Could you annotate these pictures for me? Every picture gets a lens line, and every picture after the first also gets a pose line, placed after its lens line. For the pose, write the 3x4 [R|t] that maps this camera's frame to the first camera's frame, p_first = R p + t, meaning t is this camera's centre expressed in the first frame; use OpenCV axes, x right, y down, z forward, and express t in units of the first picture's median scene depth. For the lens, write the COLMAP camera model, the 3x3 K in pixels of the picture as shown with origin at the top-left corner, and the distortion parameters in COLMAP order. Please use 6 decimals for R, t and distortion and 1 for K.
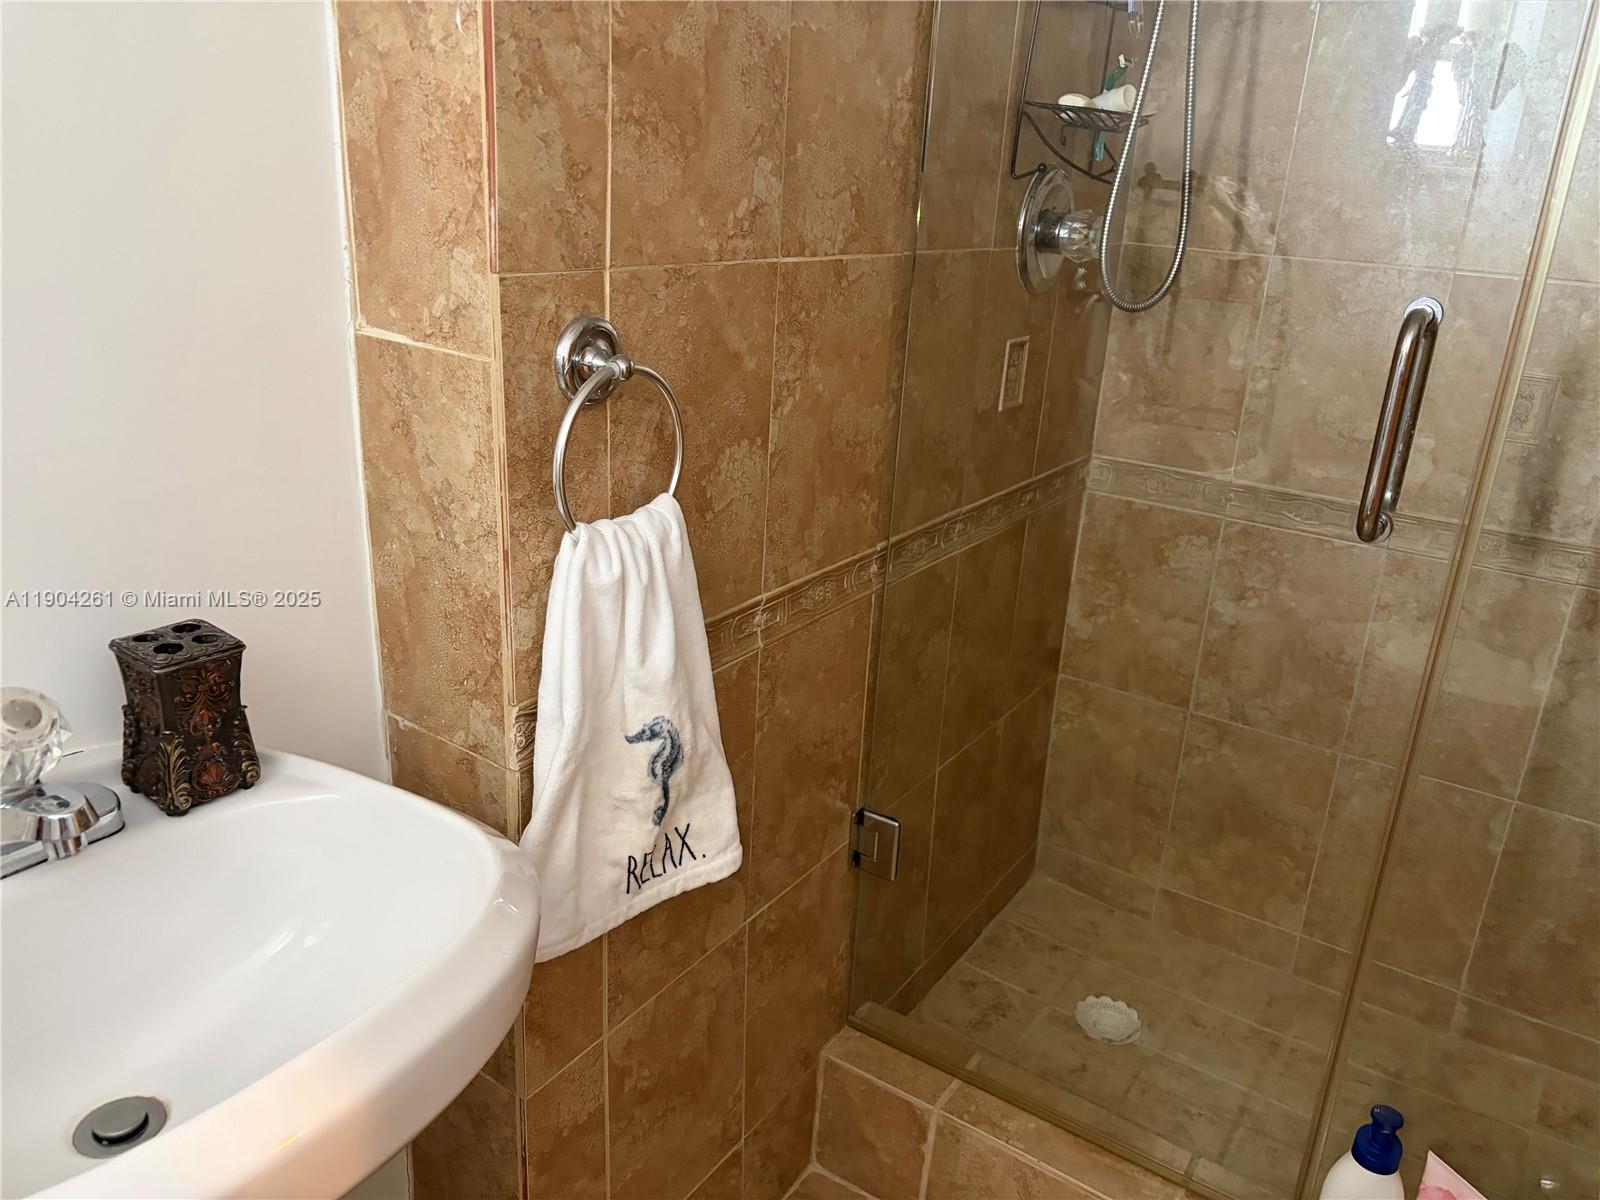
lens RADIAL K [[1209.5, 0, 797.5], [0, 1209.5, 604.7], [0, 0, 1]] dist [0.041815, -0.049653]
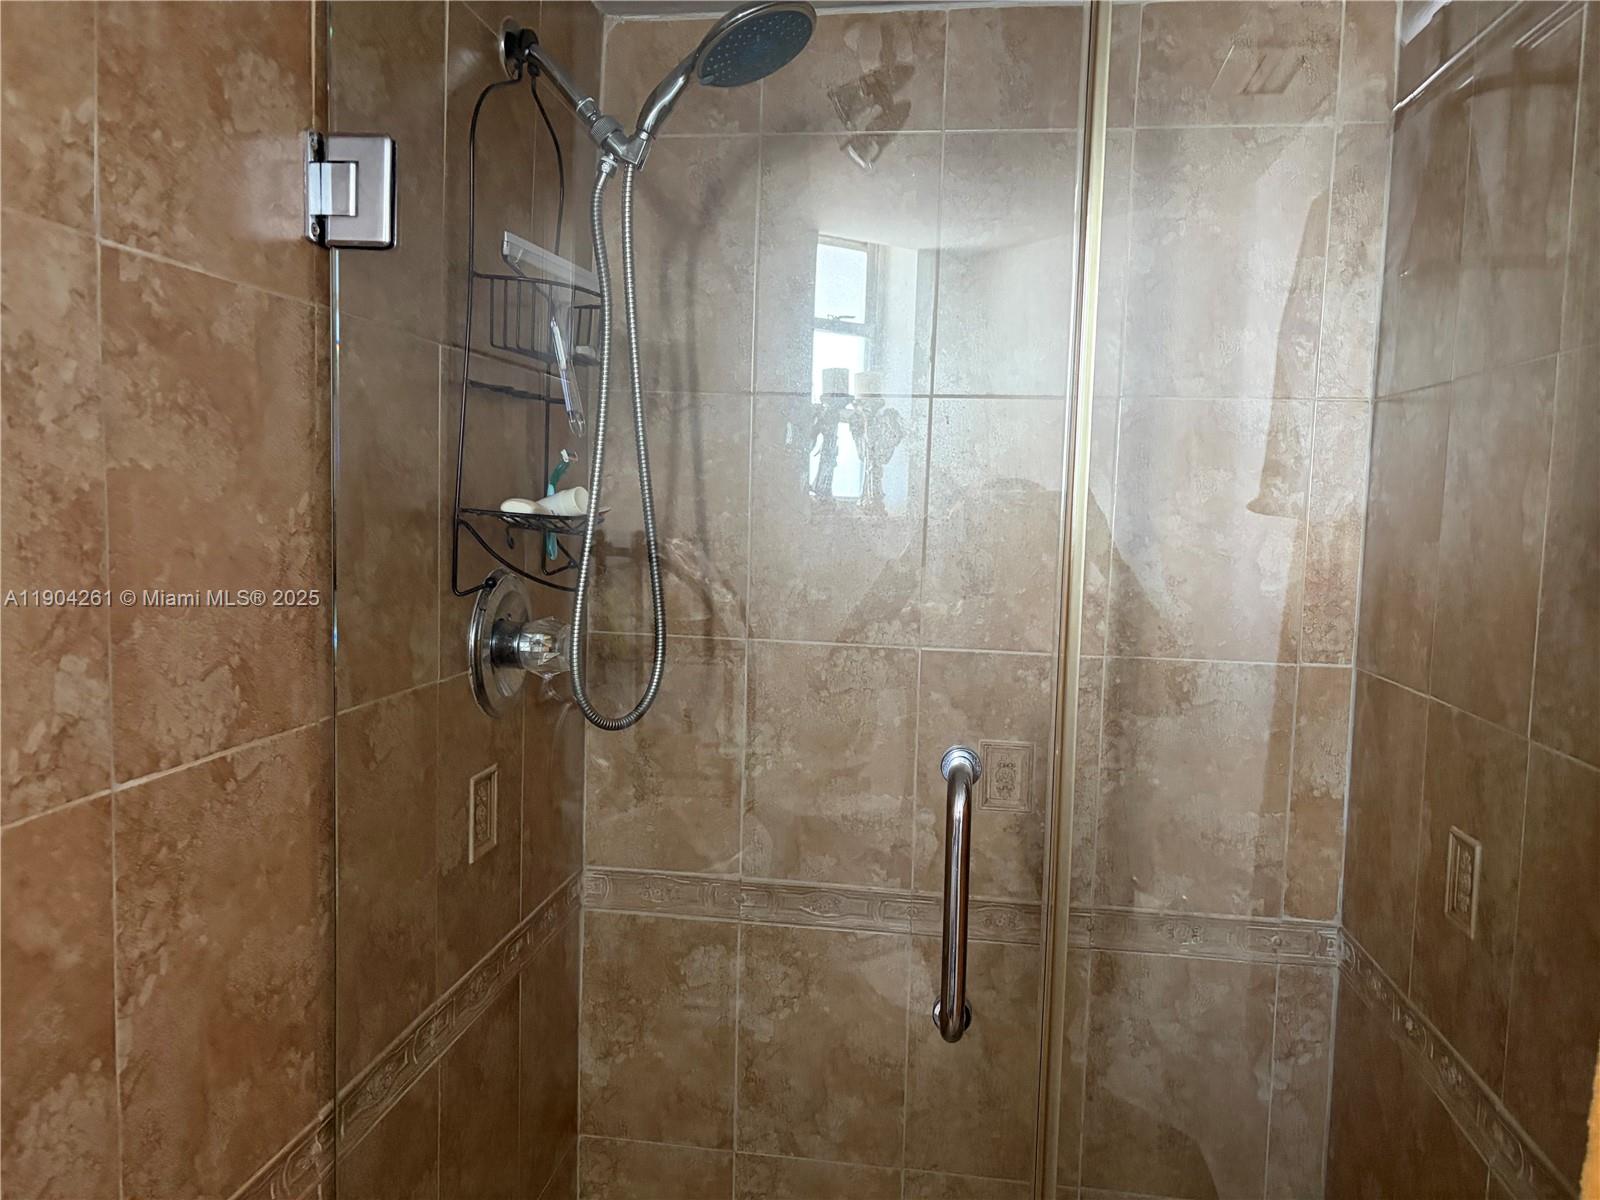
lens RADIAL K [[1209.5, 0, 799.9], [0, 1209.5, 601.1], [0, 0, 1]] dist [0.041815, -0.049653]
pose [[0.899860, -0.068866, 0.430707, 0.029825], [0.171087, 0.964052, -0.203303, -0.129858], [-0.401224, 0.256632, 0.879295, 0.170055]]
